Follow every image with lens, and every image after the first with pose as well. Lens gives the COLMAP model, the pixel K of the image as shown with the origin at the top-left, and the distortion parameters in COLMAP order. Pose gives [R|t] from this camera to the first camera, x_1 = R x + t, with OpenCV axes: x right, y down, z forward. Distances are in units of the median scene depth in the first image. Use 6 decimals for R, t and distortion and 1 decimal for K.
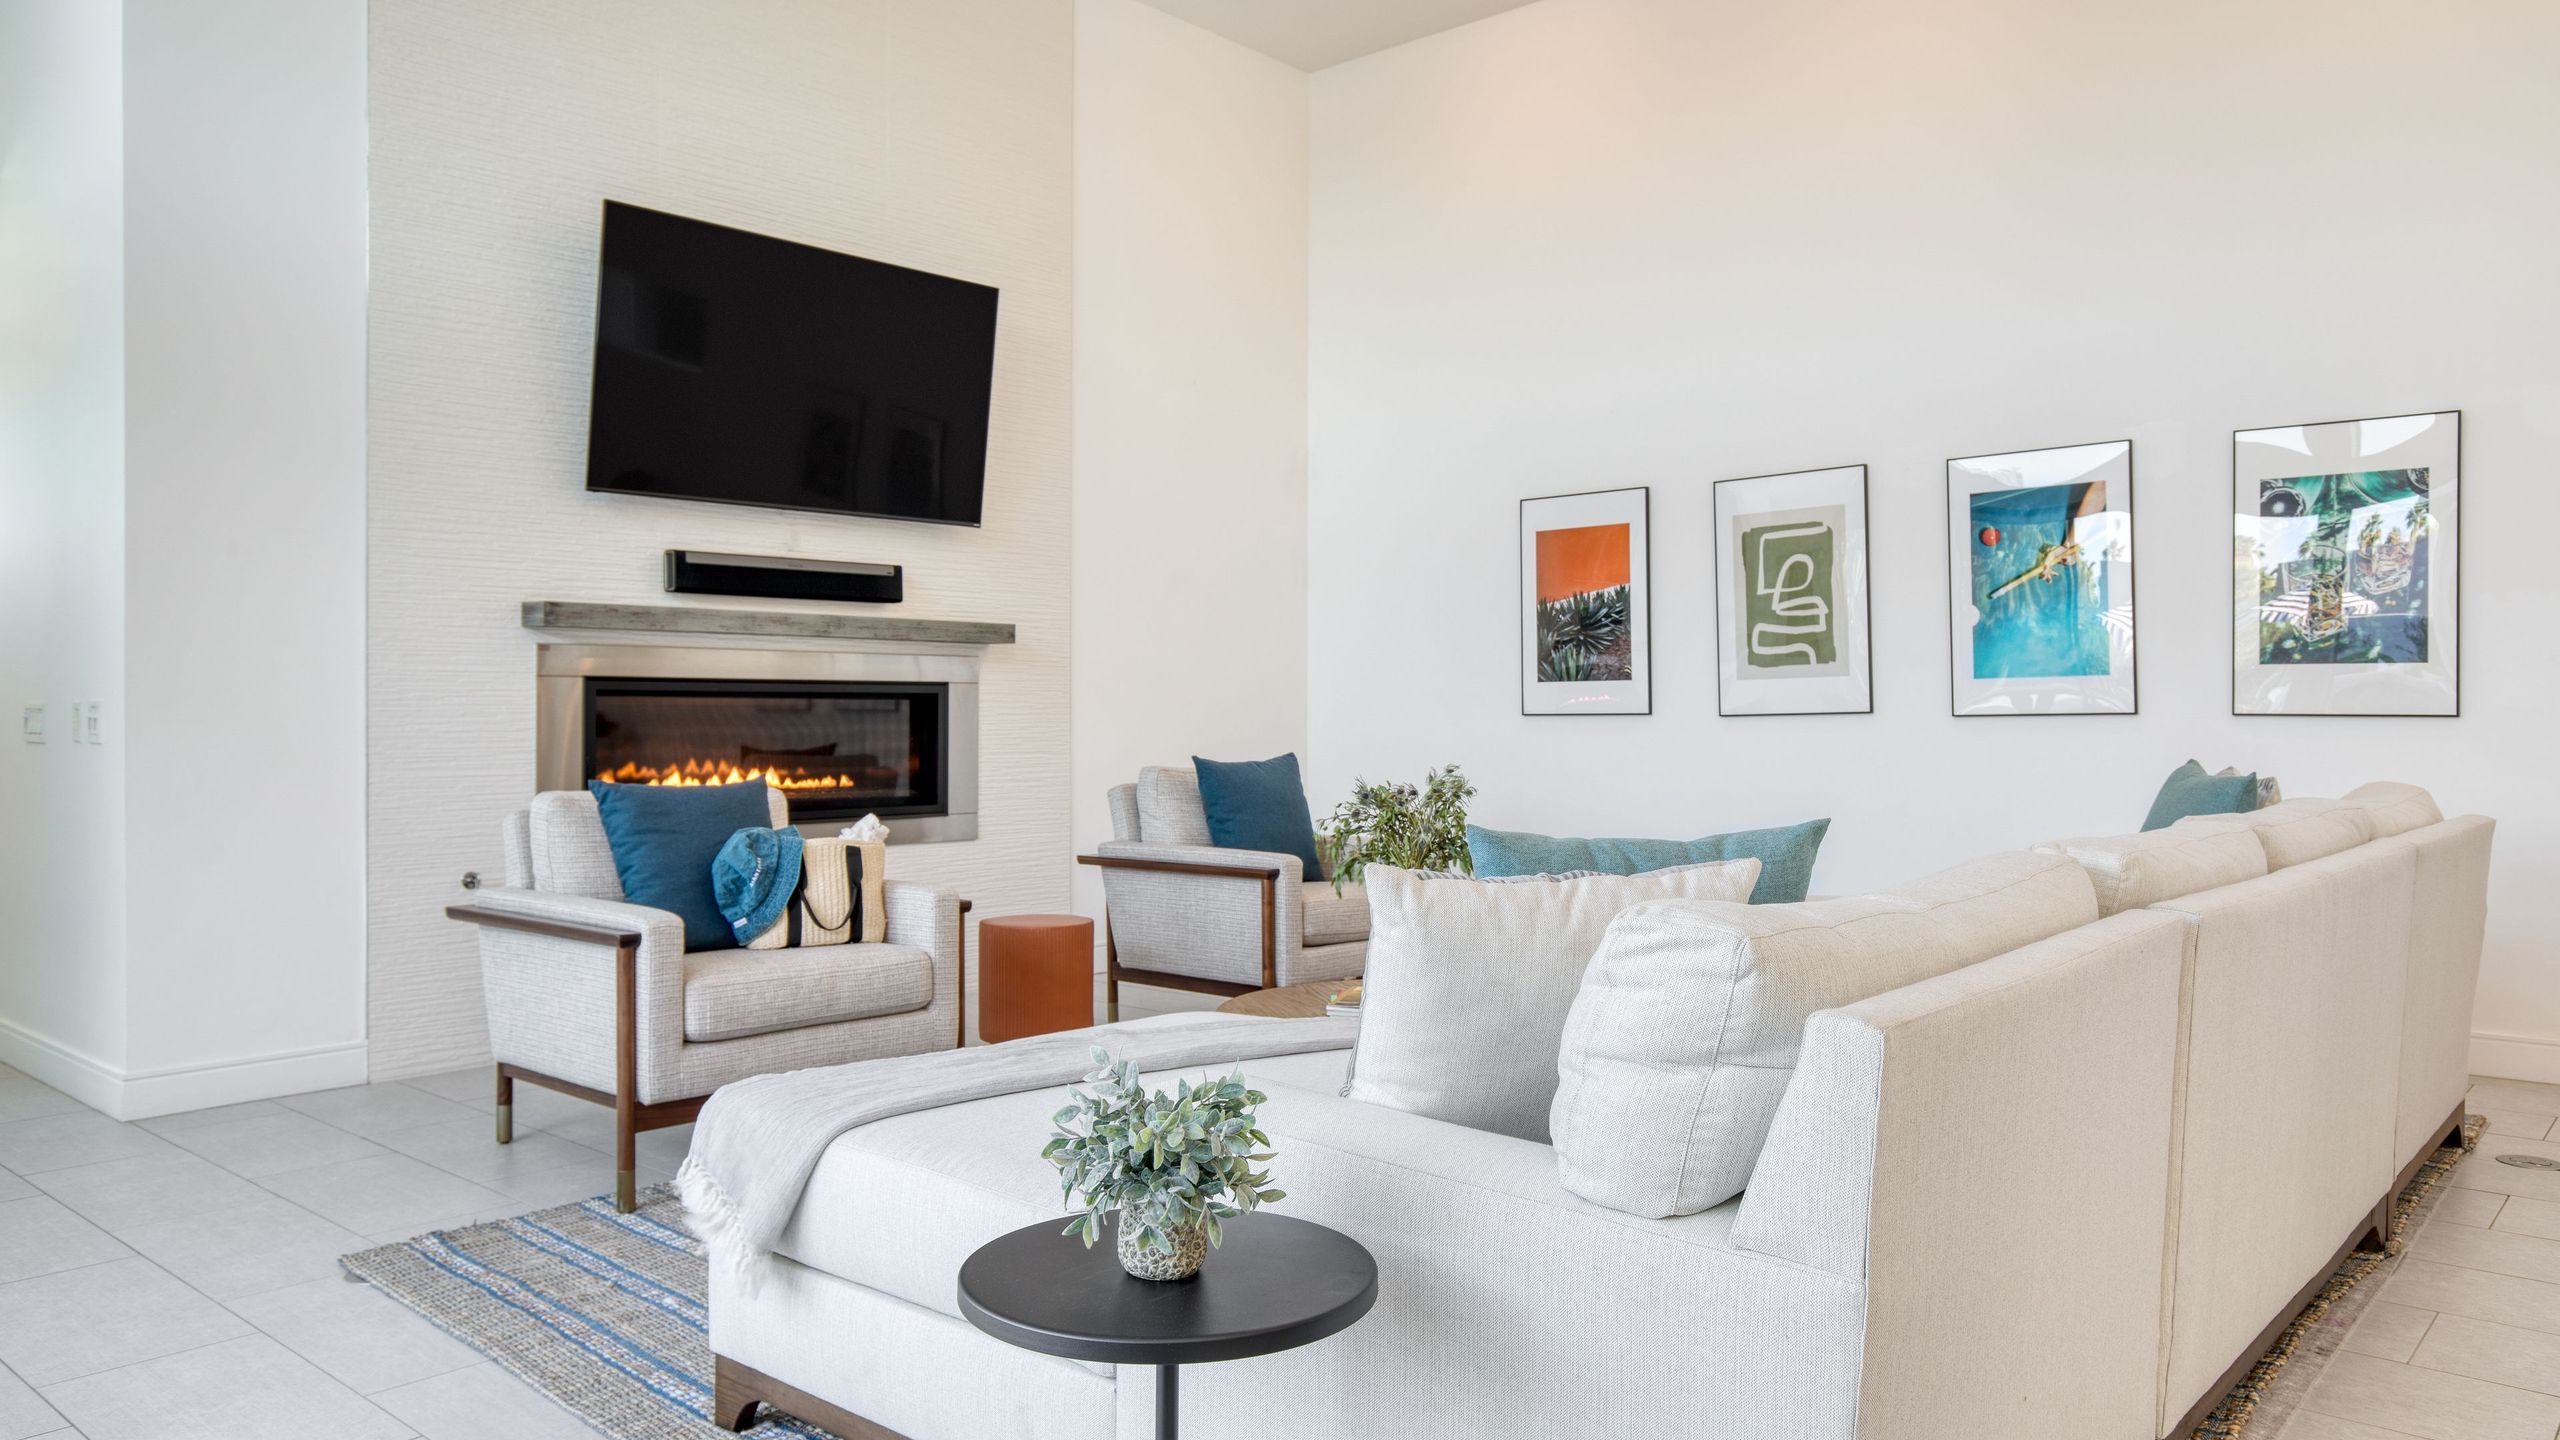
lens RADIAL K [[1693.7, 0, 1280.0], [0, 1693.7, 720.0], [0, 0, 1]] dist [0.018562, 0.000836]
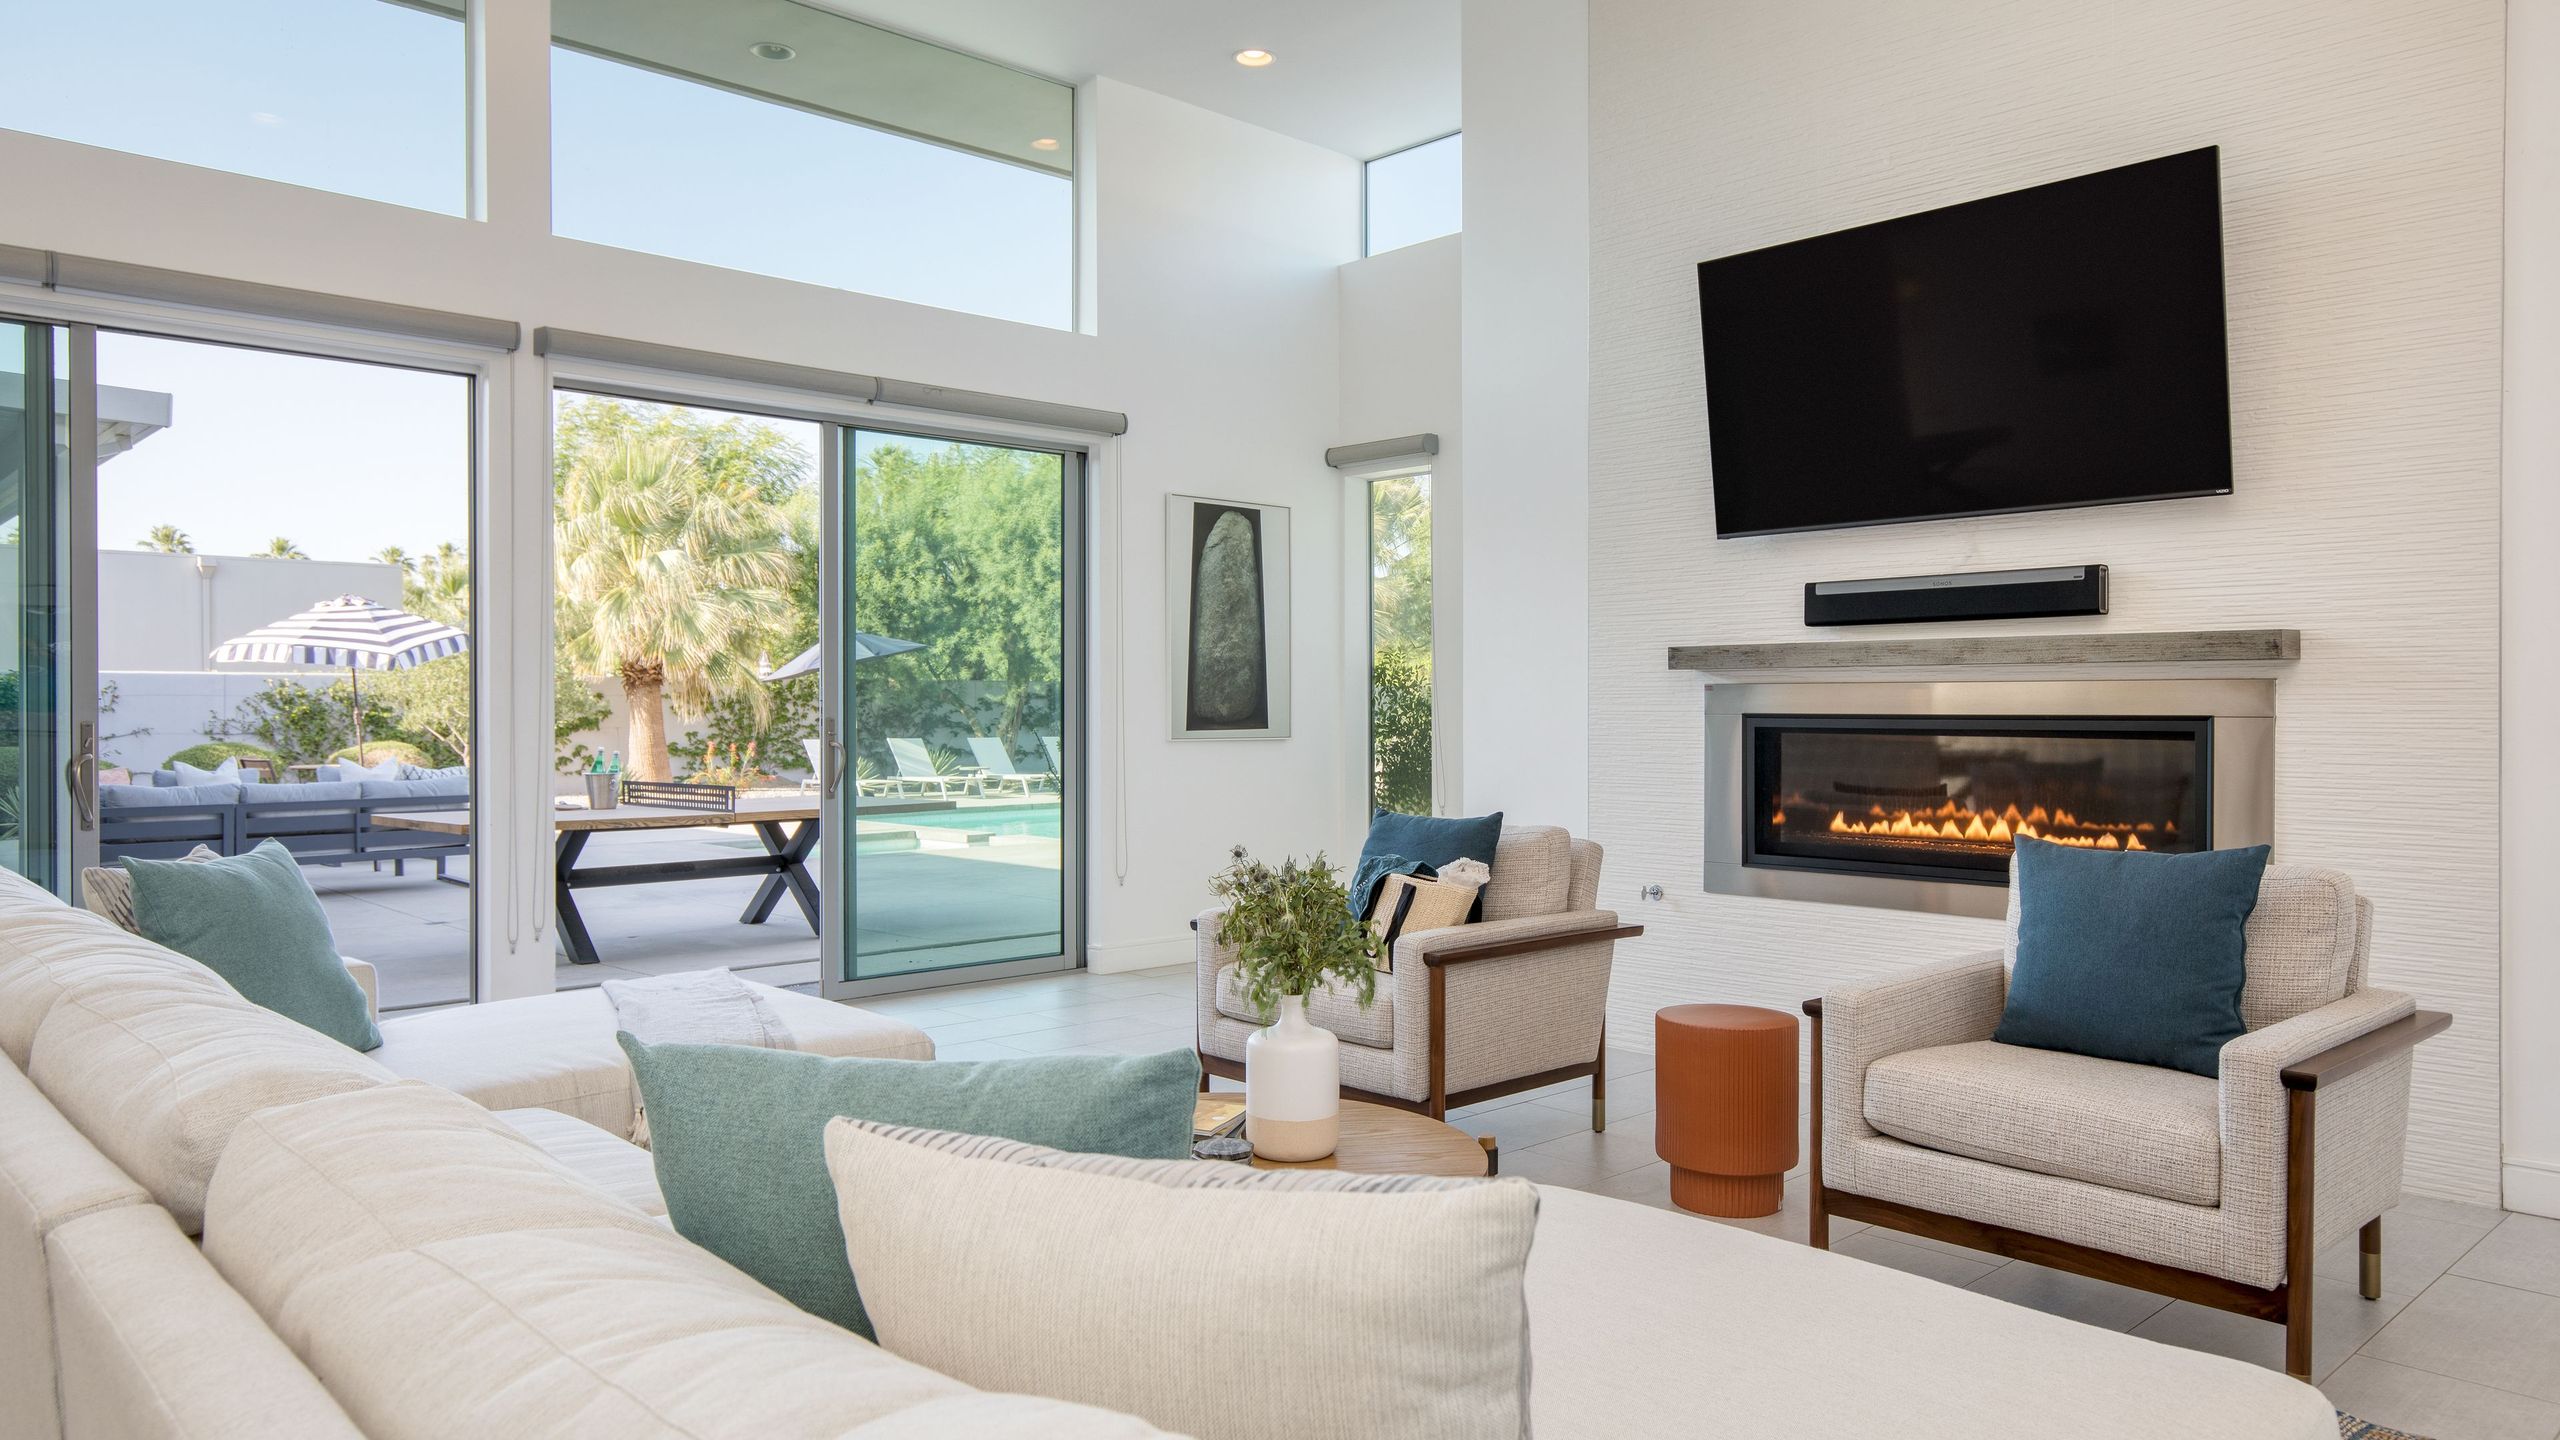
lens RADIAL K [[1693.7, 0, 1280.0], [0, 1693.7, 720.0], [0, 0, 1]] dist [0.018562, 0.000836]
pose [[-0.028048, -0.002693, -0.999603, 0.578011], [-0.014517, 0.999892, -0.002287, -0.014364], [0.999501, 0.014447, -0.028084, 0.677191]]
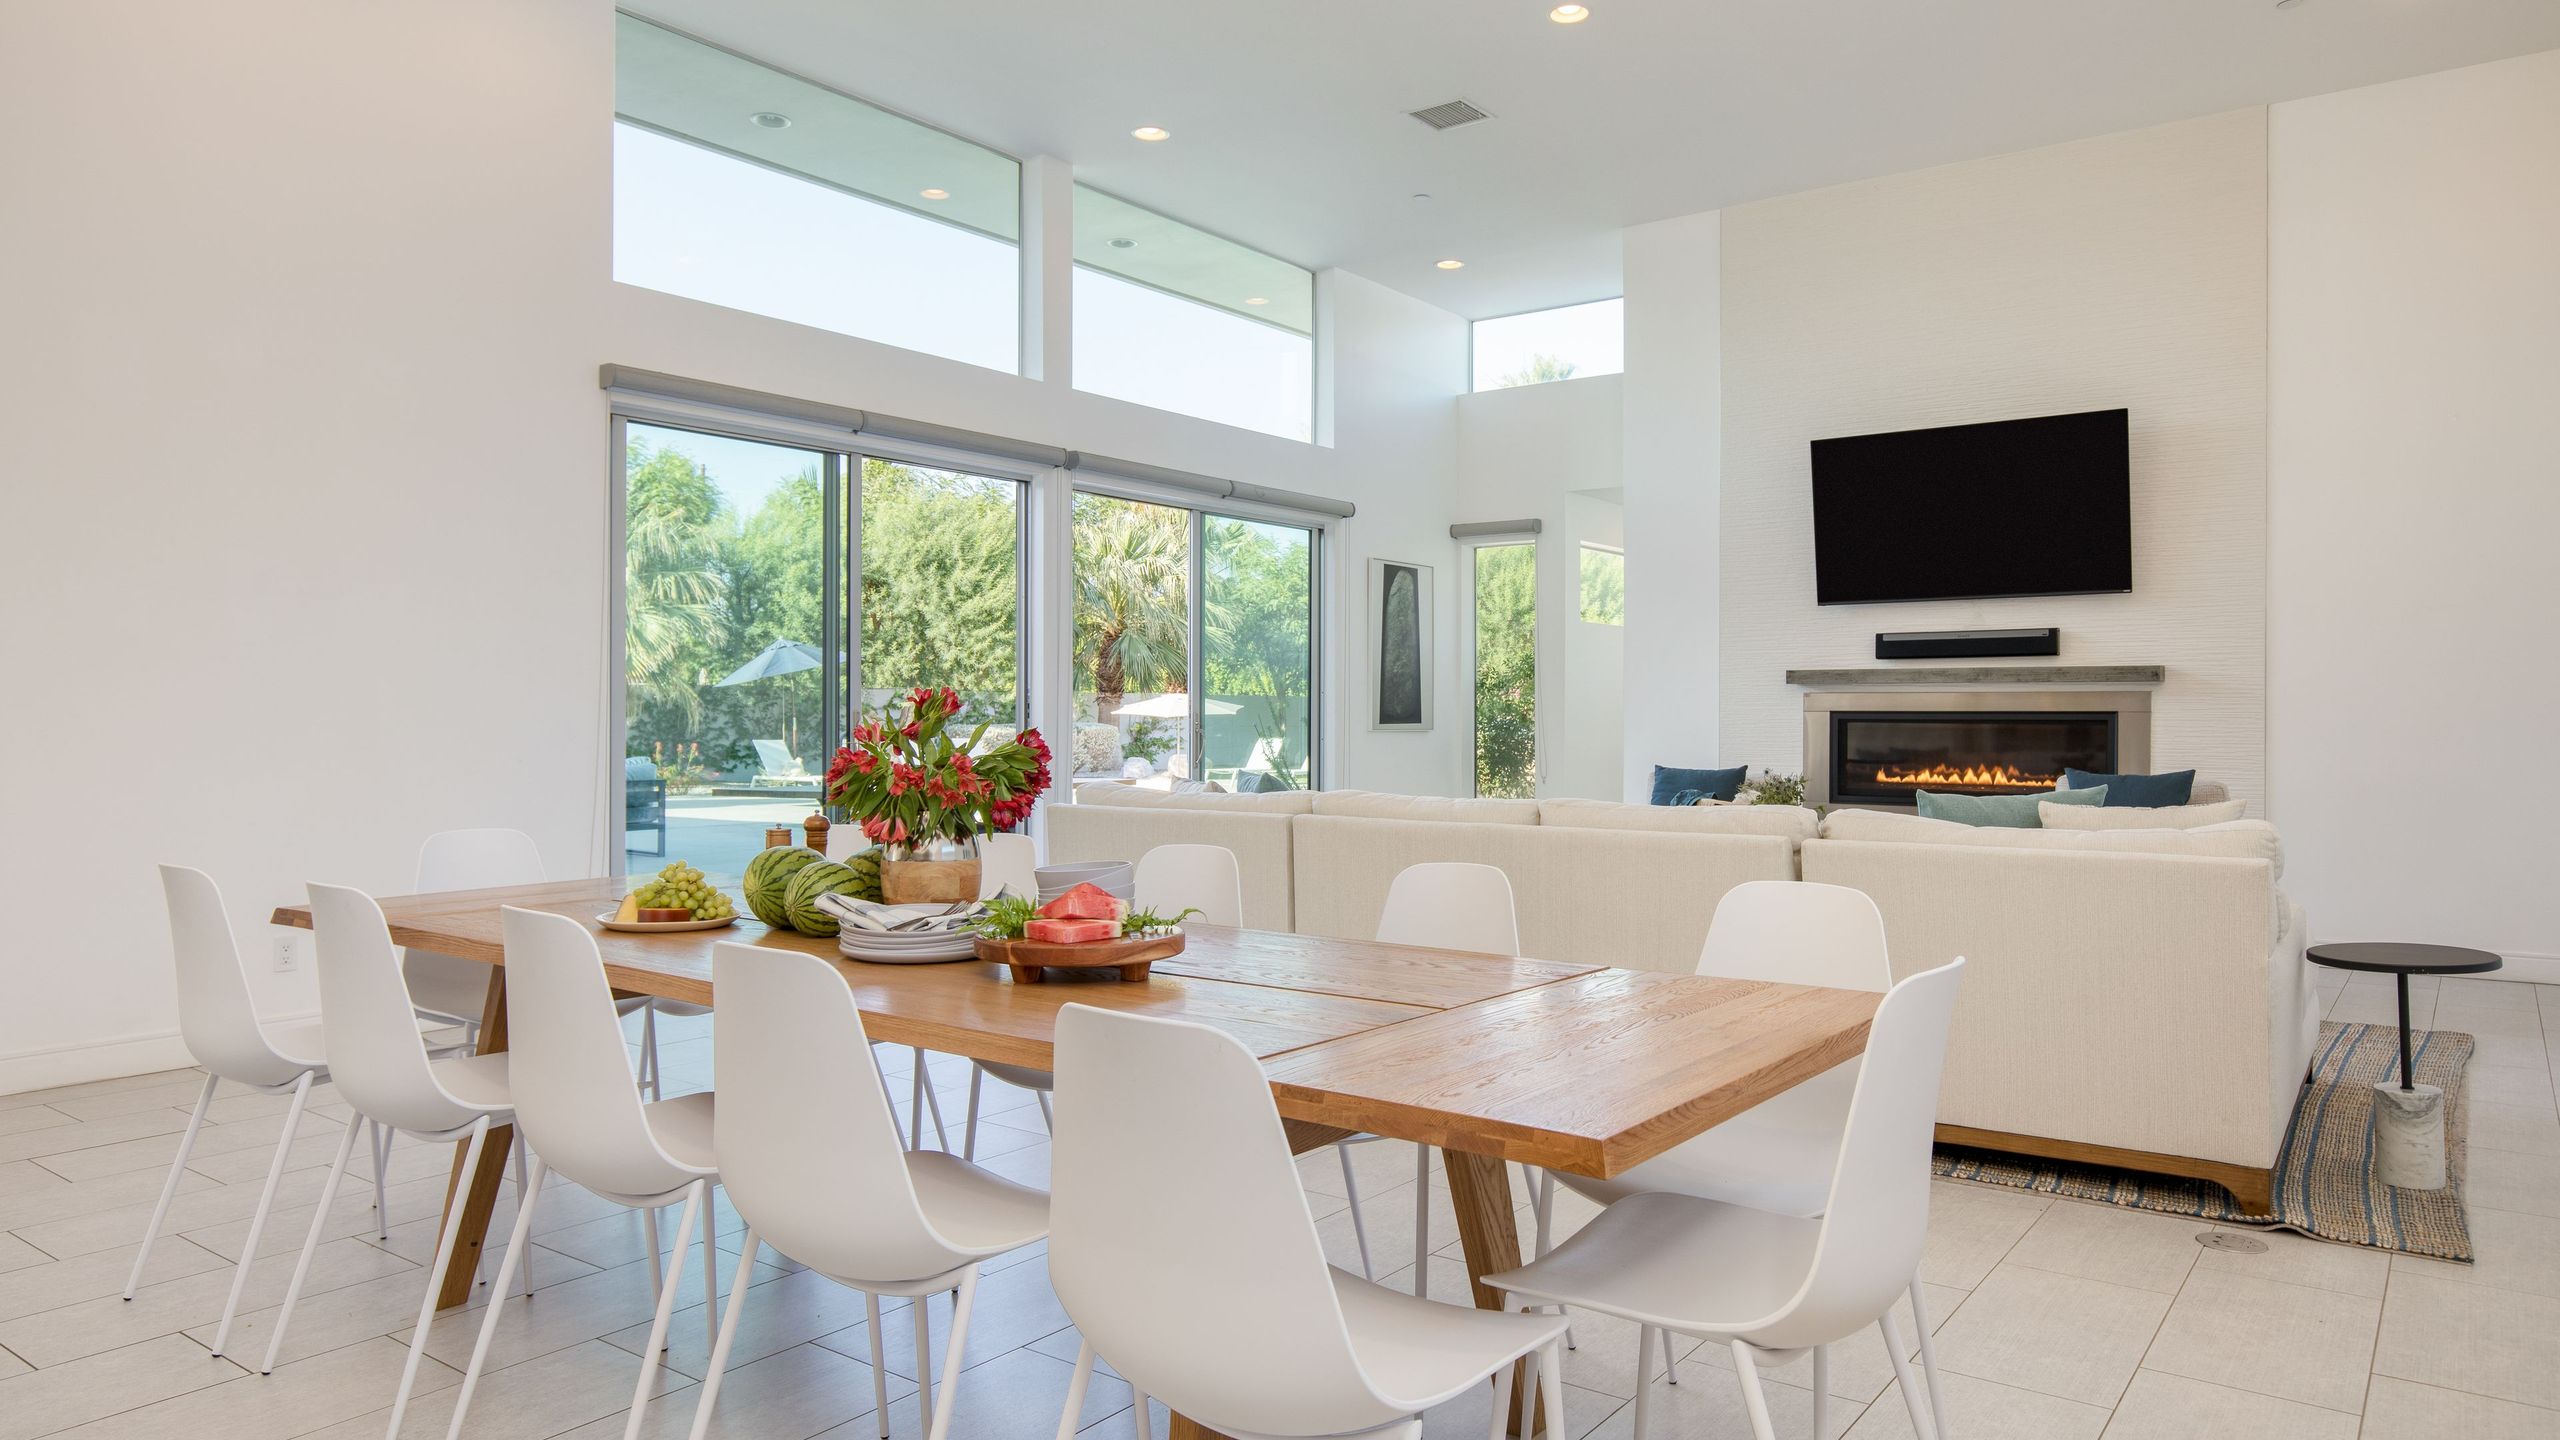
lens RADIAL K [[1614.4, 0, 1280.0], [0, 1614.4, 720.0], [0, 0, 1]] dist [-0.006751, -0.000575]
pose [[0.146661, -0.007554, -0.989158, 1.021285], [-0.015840, 0.999825, -0.009984, 0.007434], [0.989060, 0.017133, 0.146516, 0.189453]]
